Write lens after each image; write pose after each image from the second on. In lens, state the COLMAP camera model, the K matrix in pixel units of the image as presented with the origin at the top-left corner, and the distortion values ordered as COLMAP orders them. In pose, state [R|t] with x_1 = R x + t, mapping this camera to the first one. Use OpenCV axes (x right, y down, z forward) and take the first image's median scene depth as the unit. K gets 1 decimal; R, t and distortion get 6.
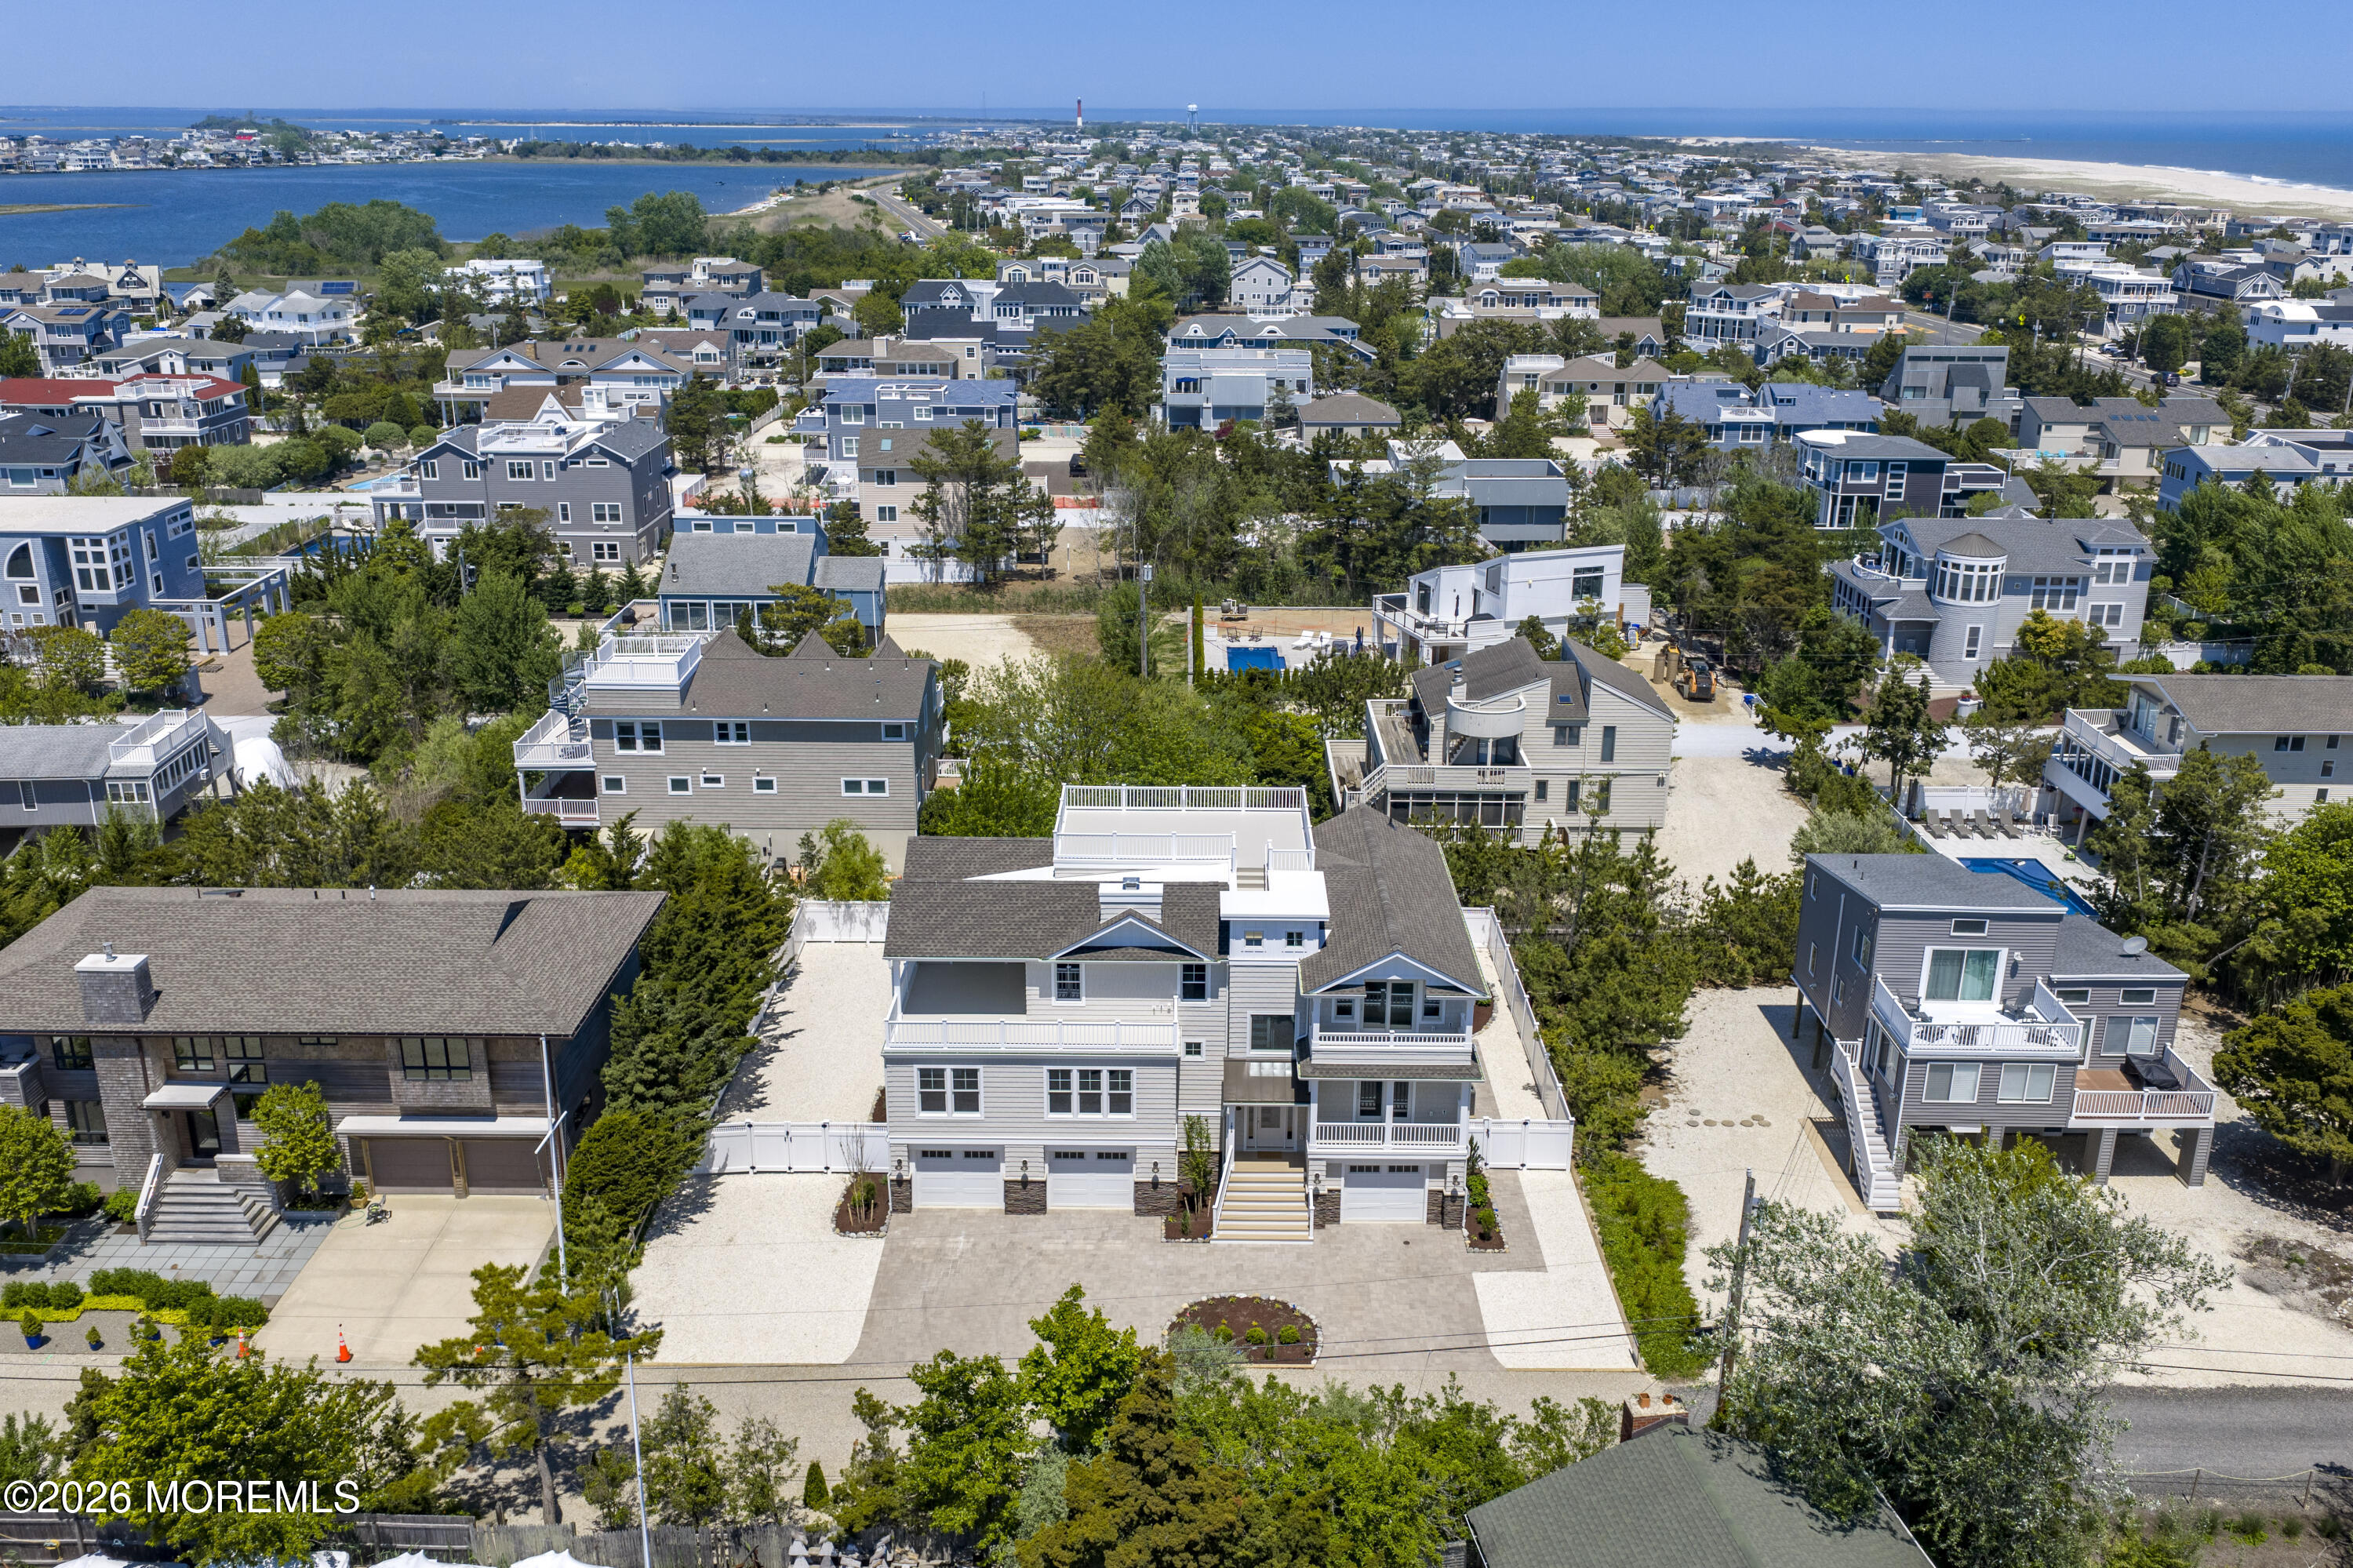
lens RADIAL K [[1966.6, 0, 1176.5], [0, 1966.6, 784.0], [0, 0, 1]] dist [0.003365, -0.004729]
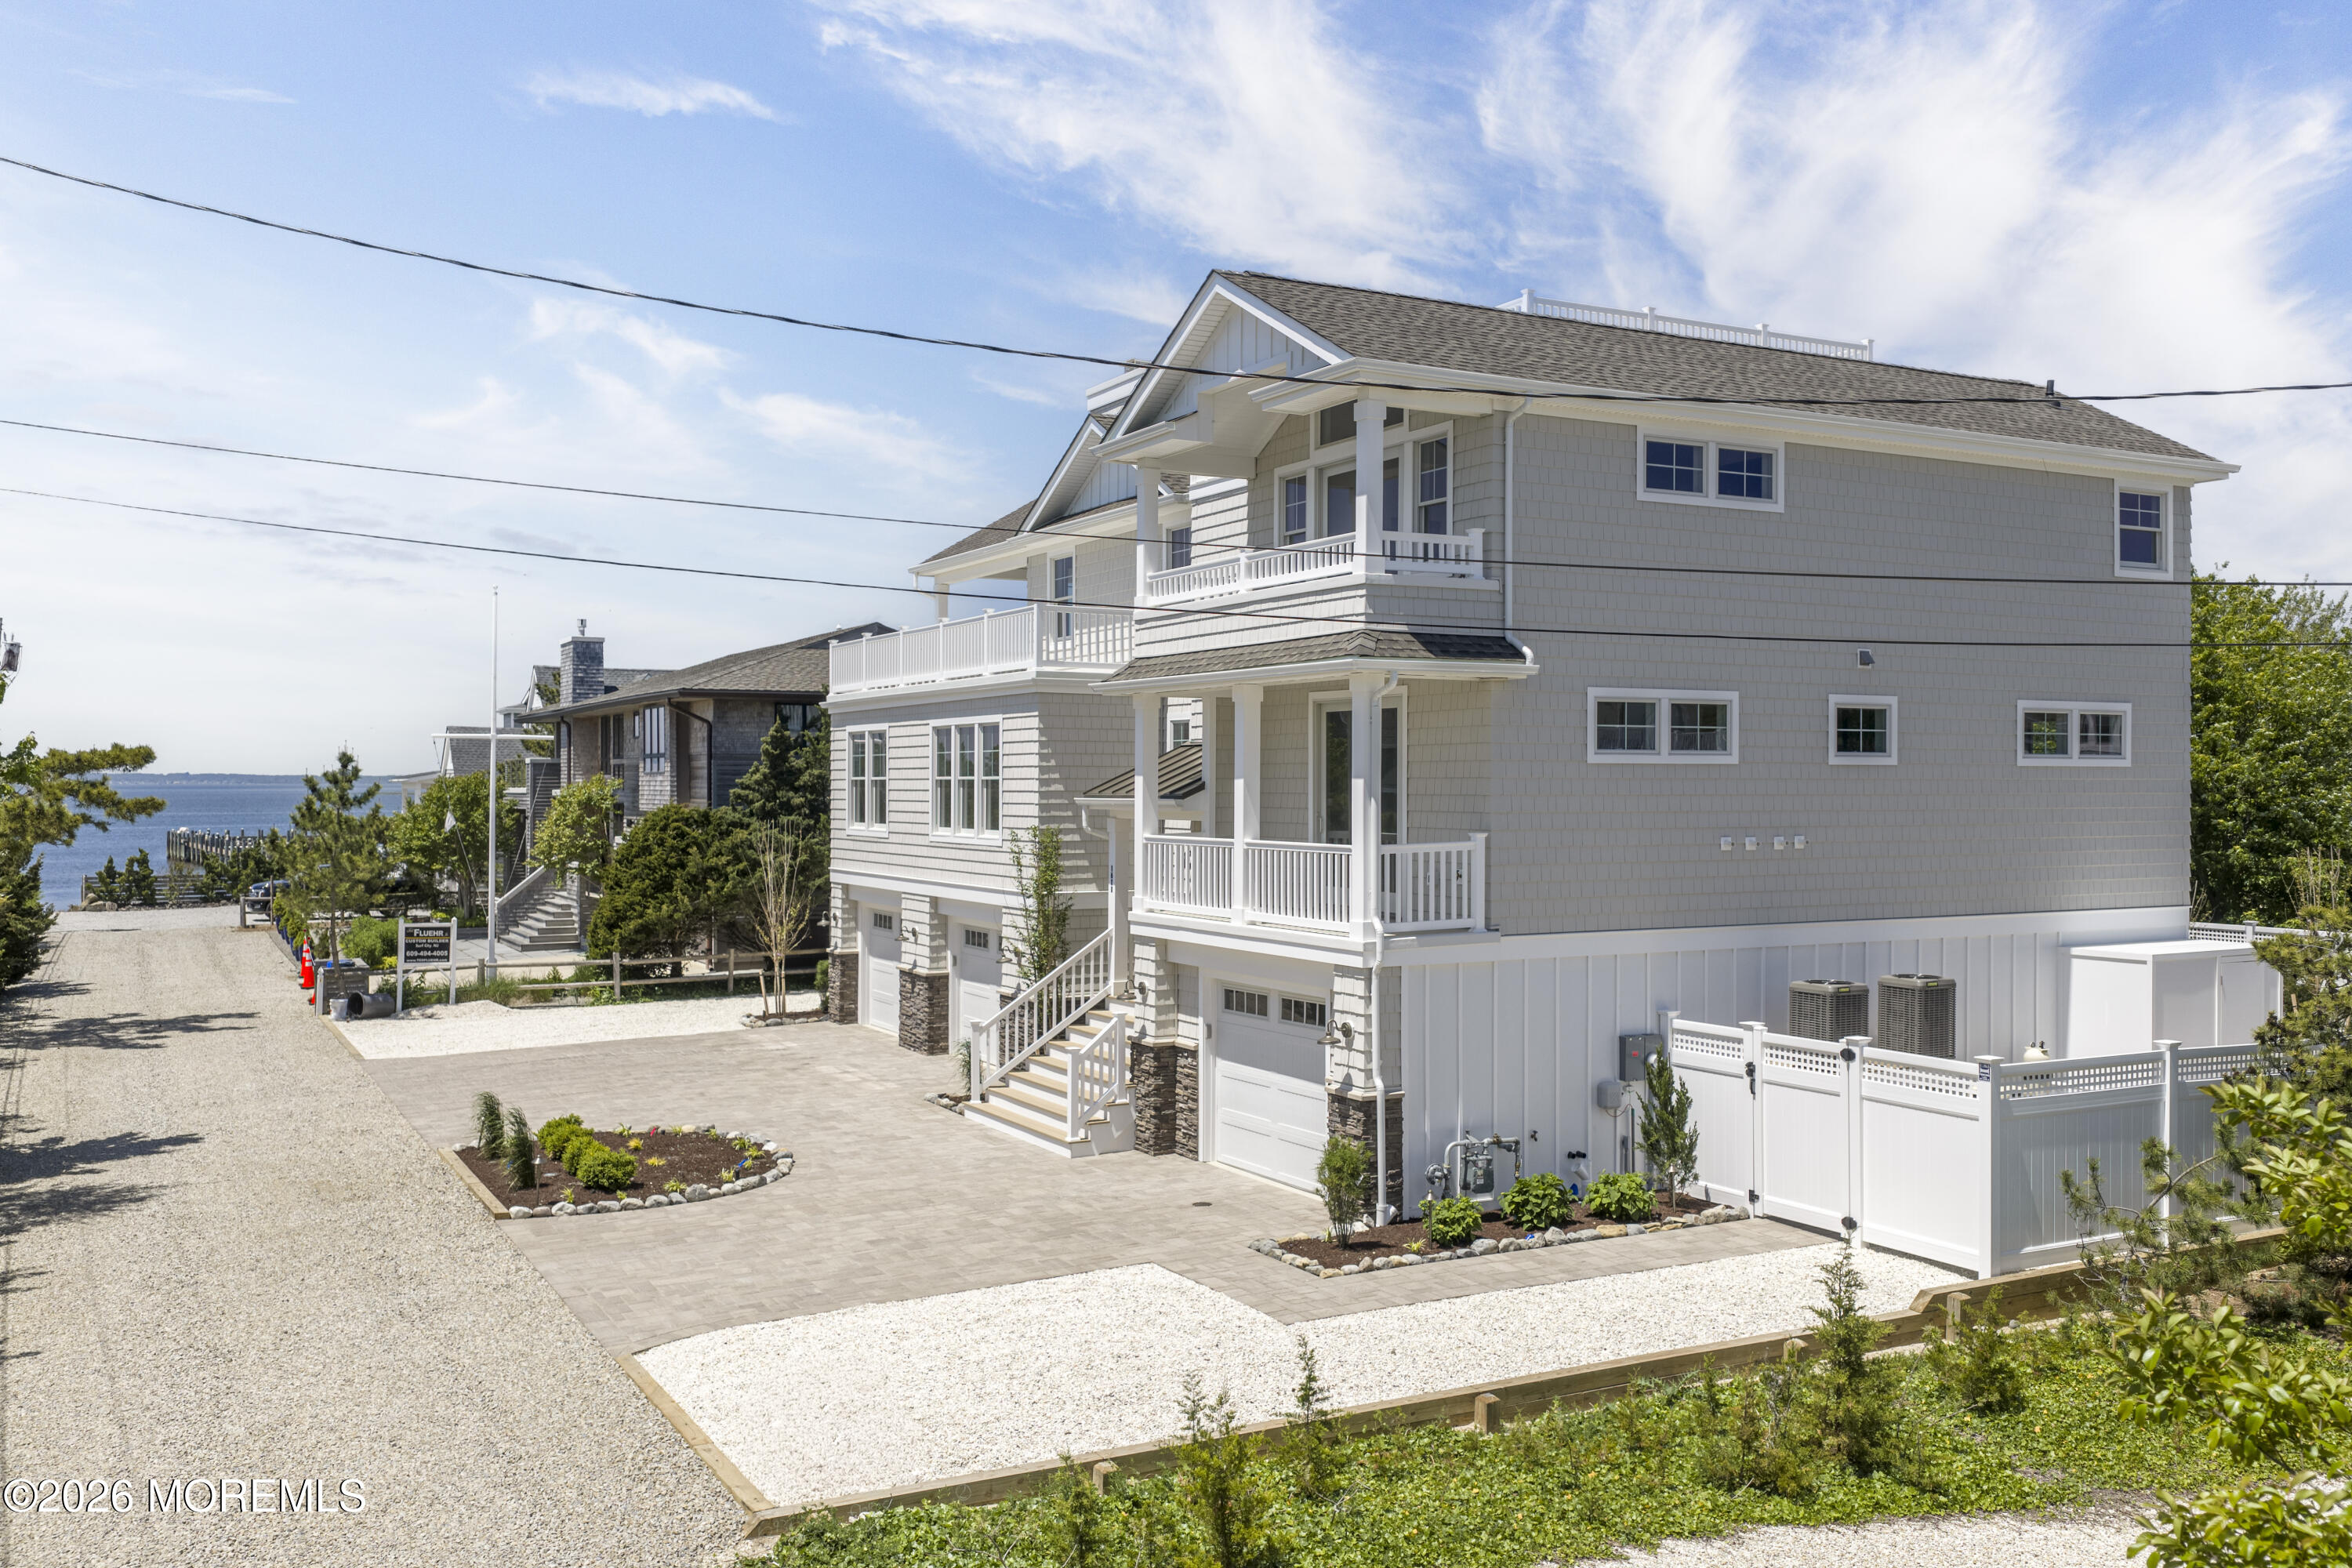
lens RADIAL K [[1948.9, 0, 1182.1], [0, 1948.9, 786.6], [0, 0, 1]] dist [0.015446, -0.036647]
pose [[0.485564, -0.003491, -0.874194, 0.392295], [-0.282603, 0.945672, -0.160747, 0.216644], [0.827262, 0.325103, 0.458198, 0.810609]]
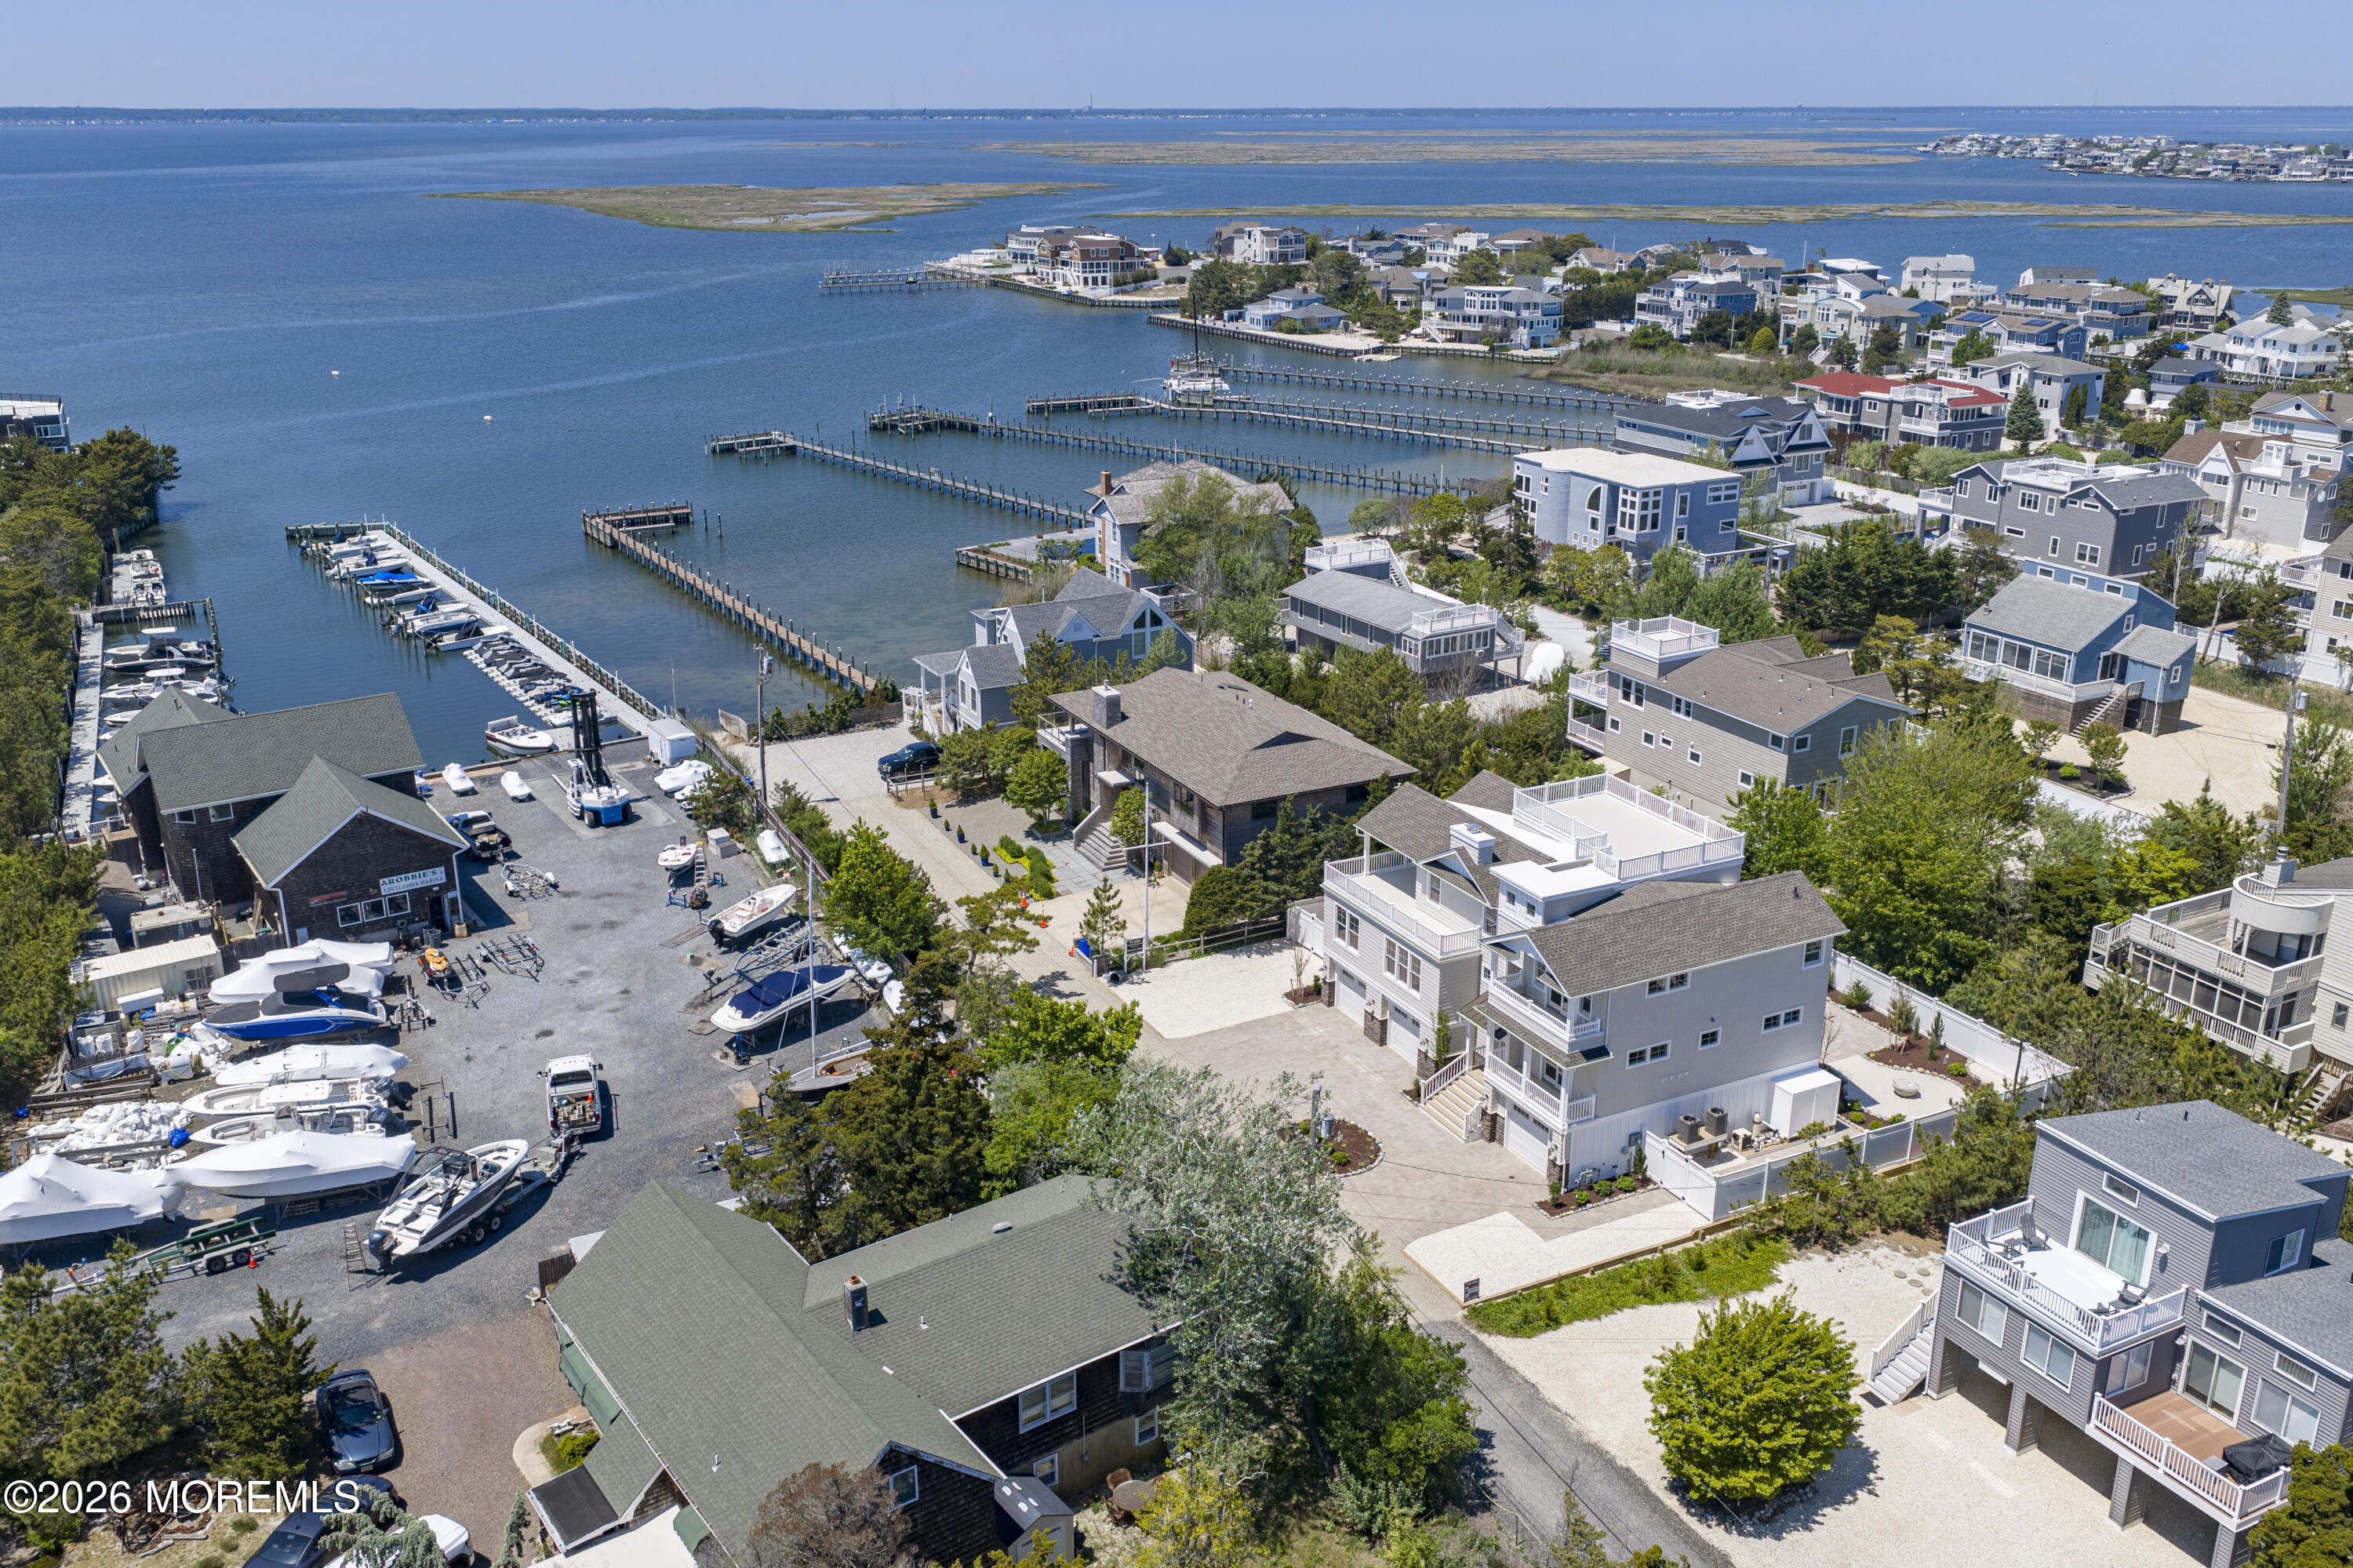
lens RADIAL K [[1954.6, 0, 1180.1], [0, 1954.6, 800.0], [0, 0, 1]] dist [0.013768, -0.021087]
pose [[0.459487, 0.289975, -0.839515, 0.945094], [-0.283040, 0.943731, 0.171057, -0.129802], [0.841879, 0.159018, 0.515707, 0.171292]]
